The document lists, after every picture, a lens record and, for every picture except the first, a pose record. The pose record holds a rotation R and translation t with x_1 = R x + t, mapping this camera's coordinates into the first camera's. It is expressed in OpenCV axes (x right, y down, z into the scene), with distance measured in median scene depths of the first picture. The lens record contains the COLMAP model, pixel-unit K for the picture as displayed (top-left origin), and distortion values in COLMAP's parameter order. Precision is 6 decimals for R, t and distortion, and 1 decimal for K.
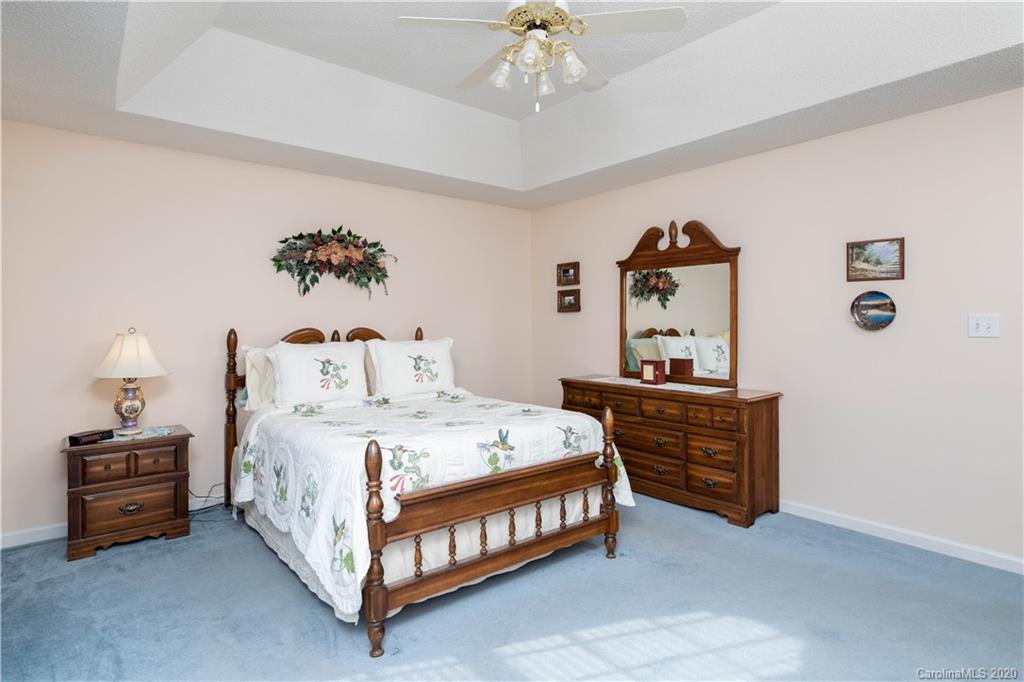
lens RADIAL K [[532.2, 0, 516.6], [0, 532.2, 323.2], [0, 0, 1]] dist [-0.017448, 0.002708]
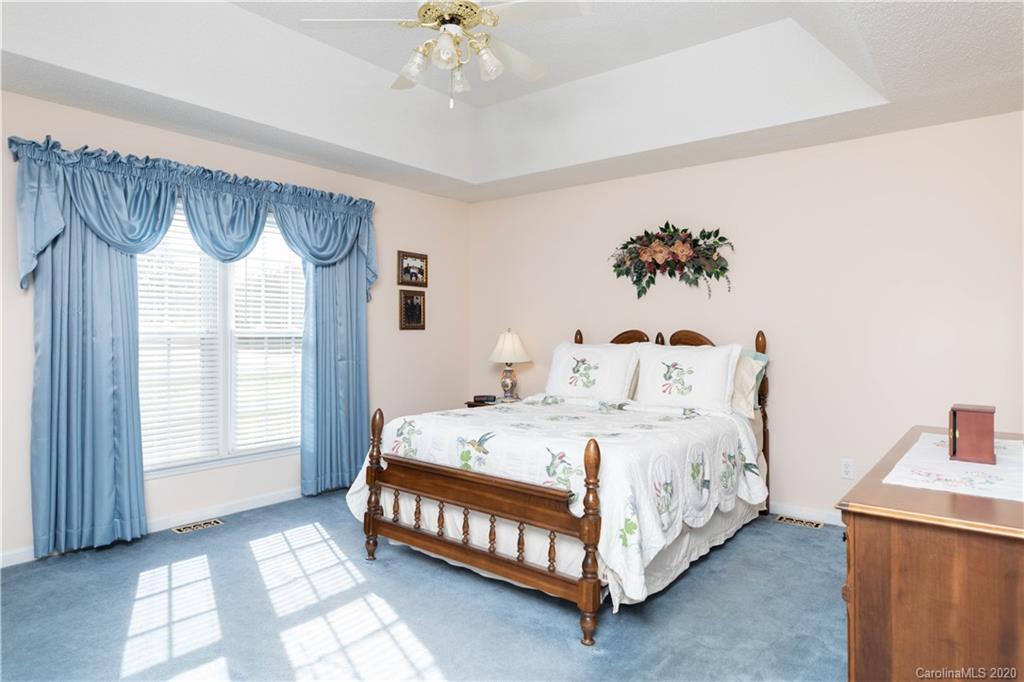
lens RADIAL K [[617.7, 0, 513.1], [0, 617.7, 342.3], [0, 0, 1]] dist [0.009452, 0.002361]
pose [[0.204668, 0.029797, -0.978378, 0.832511], [-0.001261, 0.999544, 0.030178, -0.002866], [0.978831, -0.004943, 0.204612, 0.607283]]
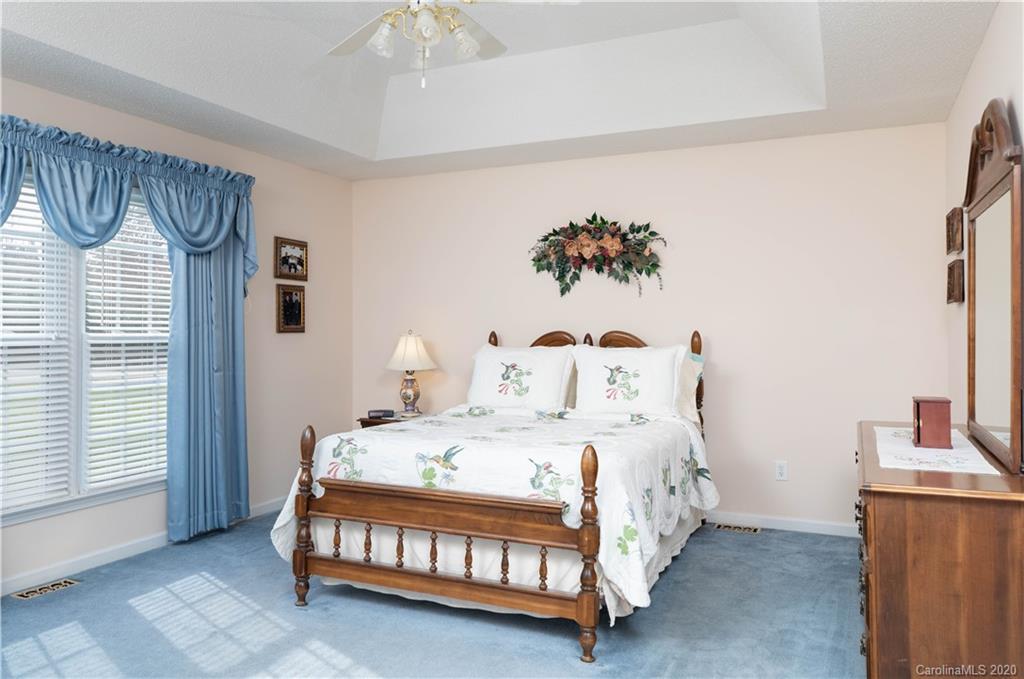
lens RADIAL K [[763.7, 0, 511.1], [0, 763.7, 330.7], [0, 0, 1]] dist [0.008609, -0.001444]
pose [[0.441718, 0.006822, -0.897128, 0.875462], [0.003624, 0.999949, 0.009388, -0.004420], [0.897147, -0.007398, 0.441671, 0.389448]]
